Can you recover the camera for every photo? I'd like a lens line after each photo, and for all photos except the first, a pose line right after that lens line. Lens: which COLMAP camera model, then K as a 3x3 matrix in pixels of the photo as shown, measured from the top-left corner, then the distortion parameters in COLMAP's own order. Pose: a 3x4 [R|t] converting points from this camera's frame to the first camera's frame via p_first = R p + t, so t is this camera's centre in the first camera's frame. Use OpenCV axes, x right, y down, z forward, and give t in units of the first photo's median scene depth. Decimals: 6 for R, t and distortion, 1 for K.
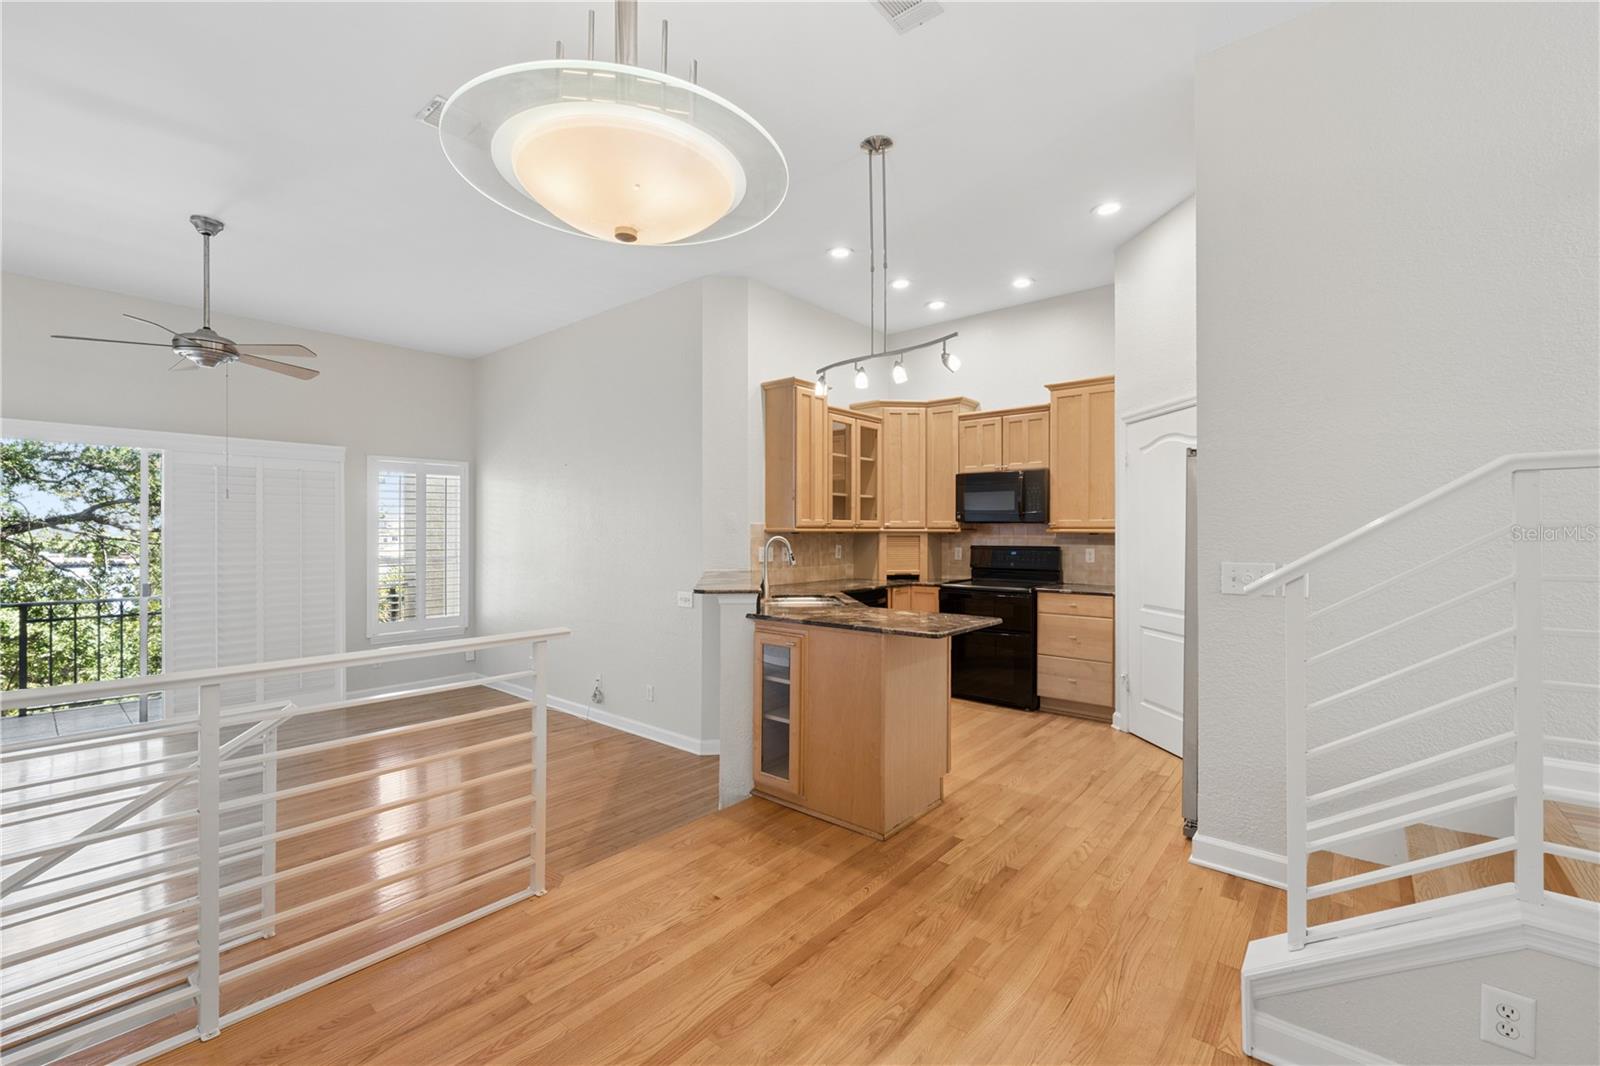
lens RADIAL K [[674.2, 0, 793.4], [0, 674.2, 537.2], [0, 0, 1]] dist [-0.004380, -0.000299]
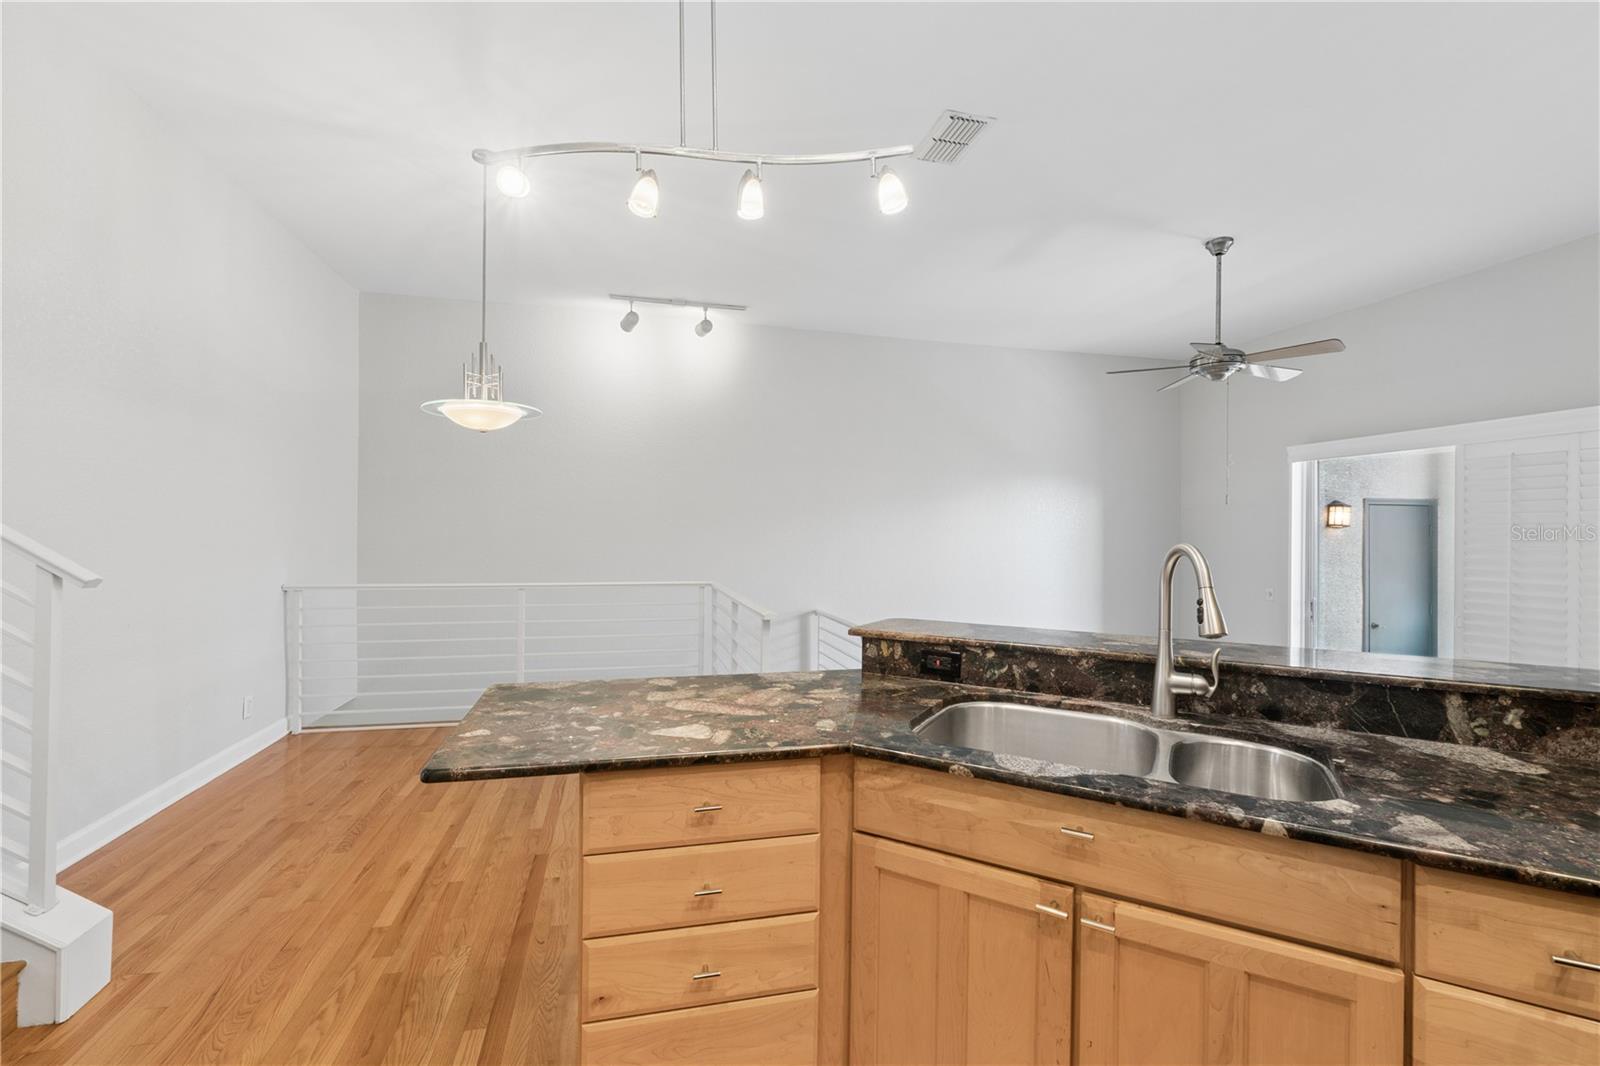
lens RADIAL K [[674.2, 0, 793.4], [0, 674.2, 537.2], [0, 0, 1]] dist [-0.004380, -0.000299]
pose [[-0.587294, -0.005045, -0.809358, 0.284460], [-0.014849, 0.999879, 0.004542, -0.002993], [0.809238, 0.014686, -0.587298, 0.806996]]
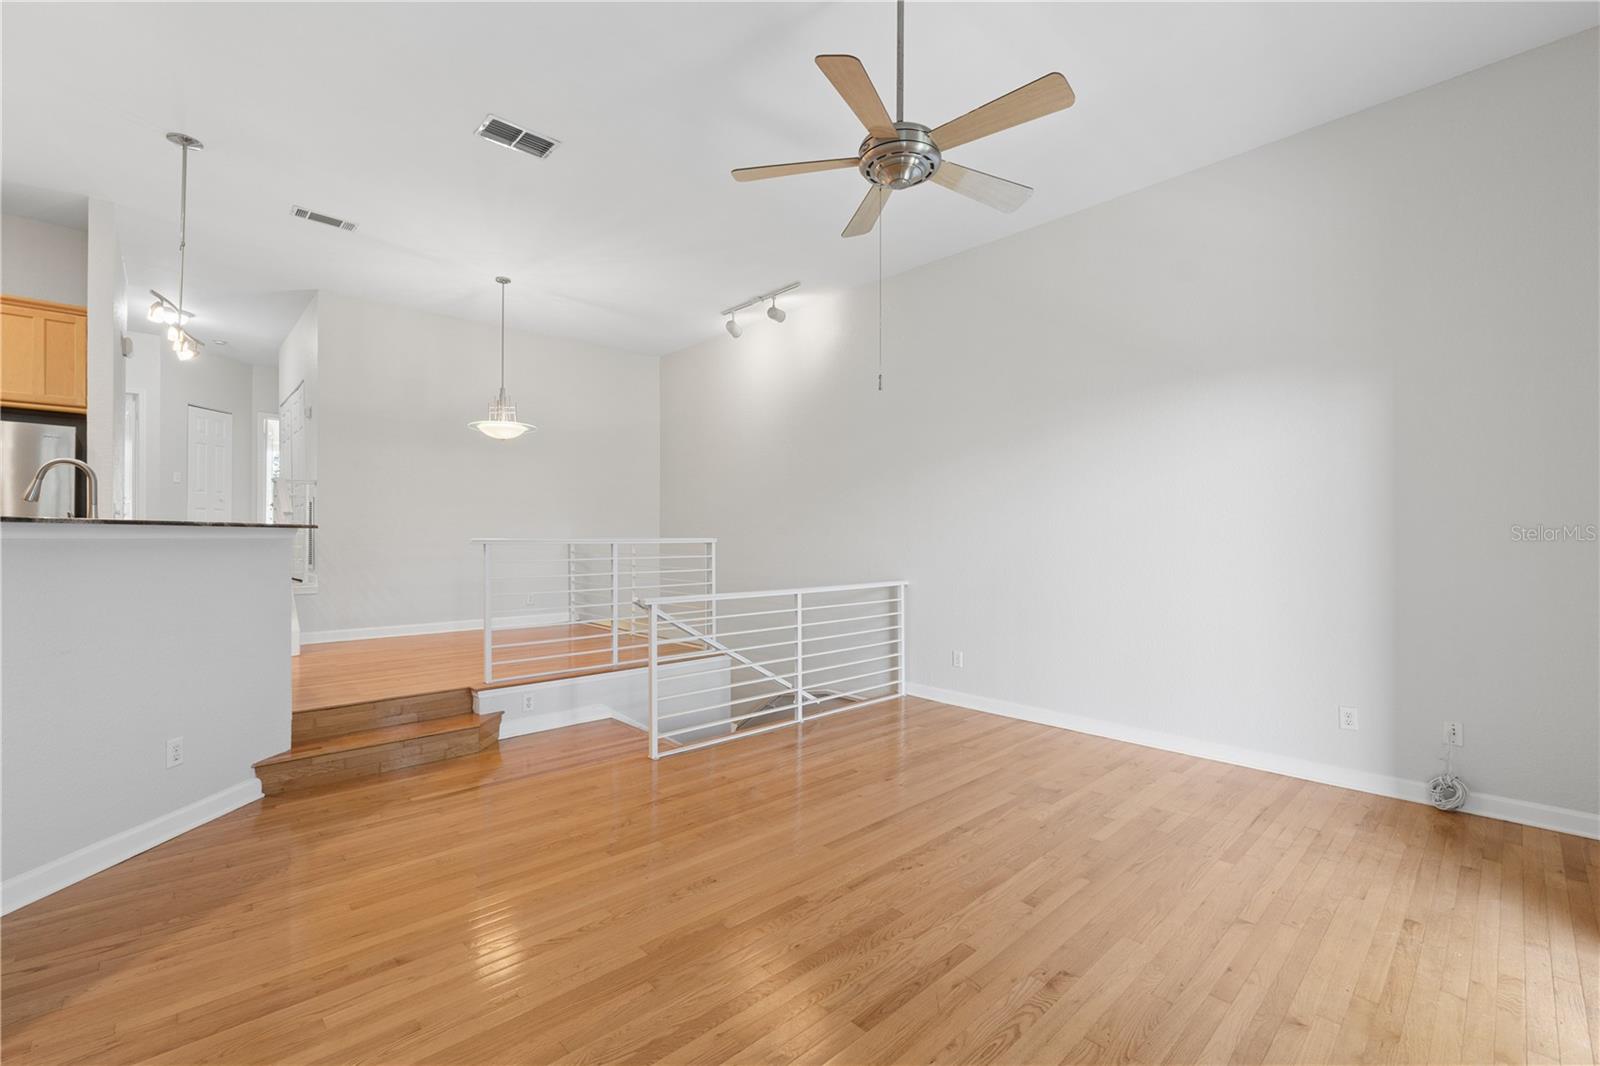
lens RADIAL K [[678.0, 0, 784.6], [0, 678.0, 536.2], [0, 0, 1]] dist [-0.002214, 0.000098]
pose [[-0.992771, -0.002936, 0.119989, -0.629345], [-0.002561, 0.999991, 0.003279, 0.055657], [-0.119998, 0.002948, -0.992770, 1.227107]]
